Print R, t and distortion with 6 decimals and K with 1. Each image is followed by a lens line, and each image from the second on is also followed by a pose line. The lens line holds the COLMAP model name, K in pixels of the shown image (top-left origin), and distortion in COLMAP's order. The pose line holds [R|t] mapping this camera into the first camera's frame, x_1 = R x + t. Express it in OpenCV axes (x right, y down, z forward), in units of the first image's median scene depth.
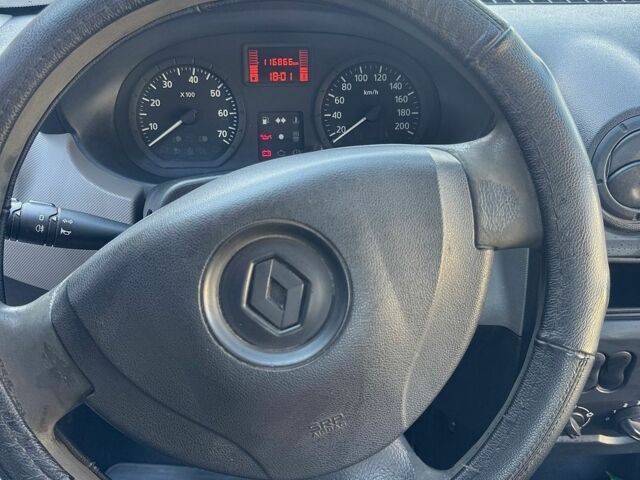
lens RADIAL K [[606.8, 0, 320.0], [0, 606.8, 240.0], [0, 0, 1]] dist [0.117837, -0.004150]
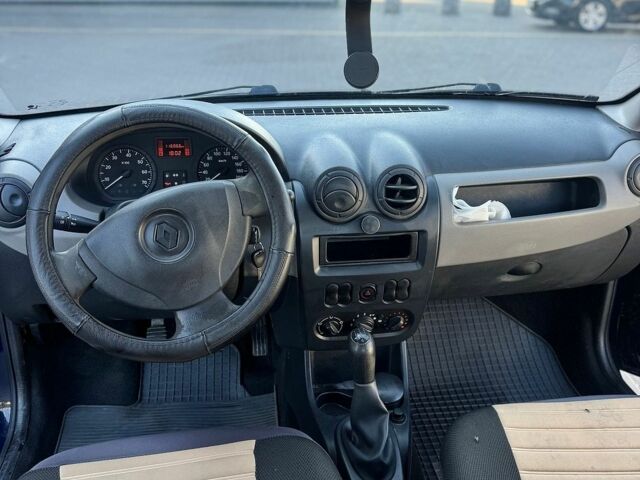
lens RADIAL K [[606.8, 0, 320.0], [0, 606.8, 240.0], [0, 0, 1]] dist [0.117837, -0.004150]
pose [[0.990215, -0.029833, 0.136326, 0.120764], [0.044123, 0.993699, -0.103030, 0.232780], [-0.132394, 0.108037, 0.985292, -0.968684]]
